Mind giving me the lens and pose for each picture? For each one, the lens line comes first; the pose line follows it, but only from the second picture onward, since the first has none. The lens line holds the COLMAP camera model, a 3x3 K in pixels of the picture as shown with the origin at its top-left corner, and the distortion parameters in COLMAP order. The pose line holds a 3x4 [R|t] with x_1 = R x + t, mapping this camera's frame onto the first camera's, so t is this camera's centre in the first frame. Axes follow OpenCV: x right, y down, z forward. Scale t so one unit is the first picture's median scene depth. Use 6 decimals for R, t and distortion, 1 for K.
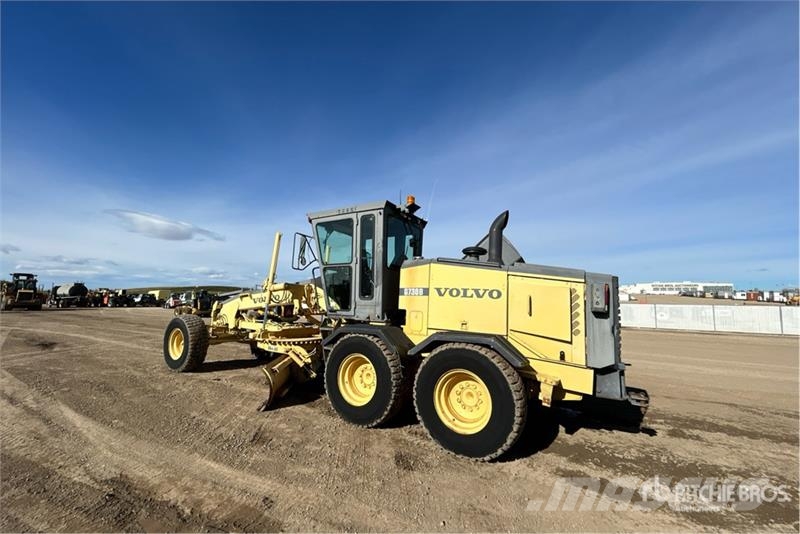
lens RADIAL K [[325.3, 0, 396.5], [0, 325.3, 265.1], [0, 0, 1]] dist [-0.000661, -0.000077]
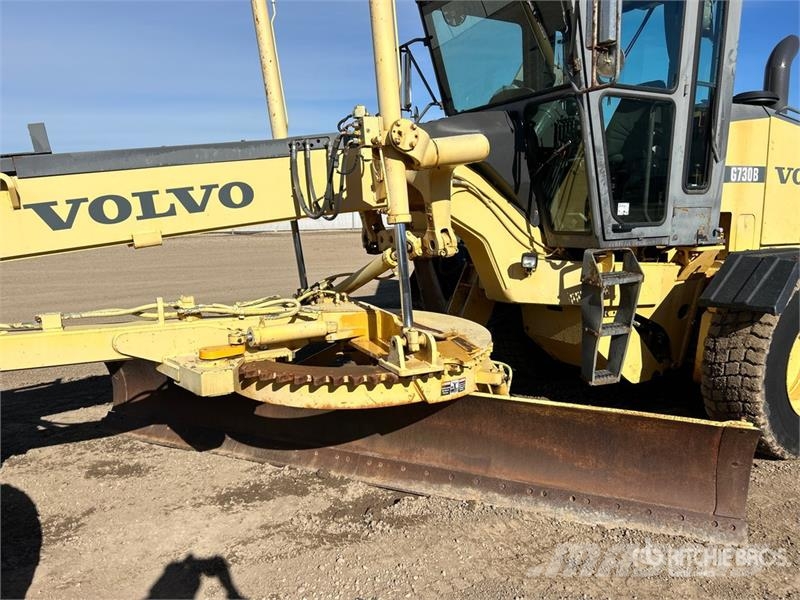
lens RADIAL K [[604.1, 0, 400.7], [0, 604.1, 304.4], [0, 0, 1]] dist [0.057652, -0.068669]
pose [[0.460907, -0.178589, 0.869293, -1.020439], [-0.081415, 0.966902, 0.241809, 0.092906], [-0.883706, -0.182225, 0.431113, 1.044048]]
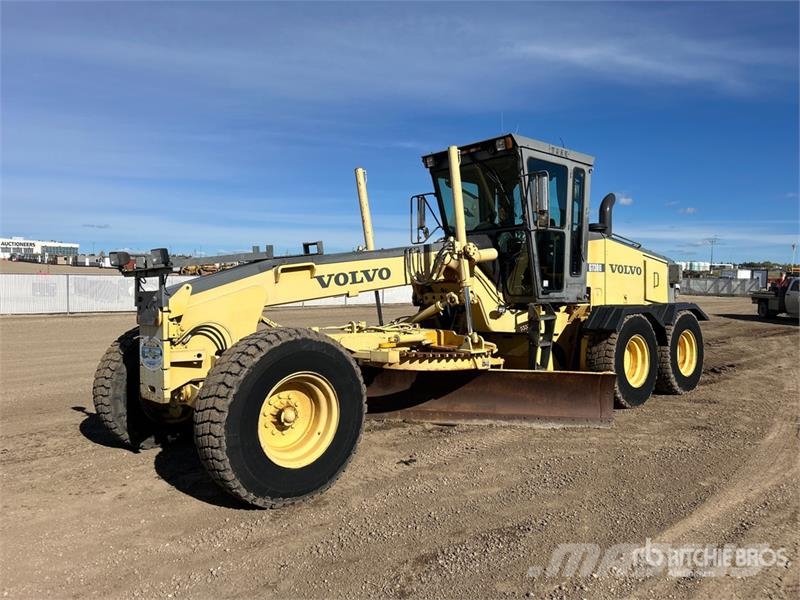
lens RADIAL K [[604.1, 0, 391.6], [0, 604.1, 301.2], [0, 0, 1]] dist [0.057652, -0.068669]
pose [[0.259299, -0.050813, 0.964459, -1.791117], [-0.105933, 0.991093, 0.080696, 0.100669], [-0.959970, -0.123093, 0.251607, 1.129364]]
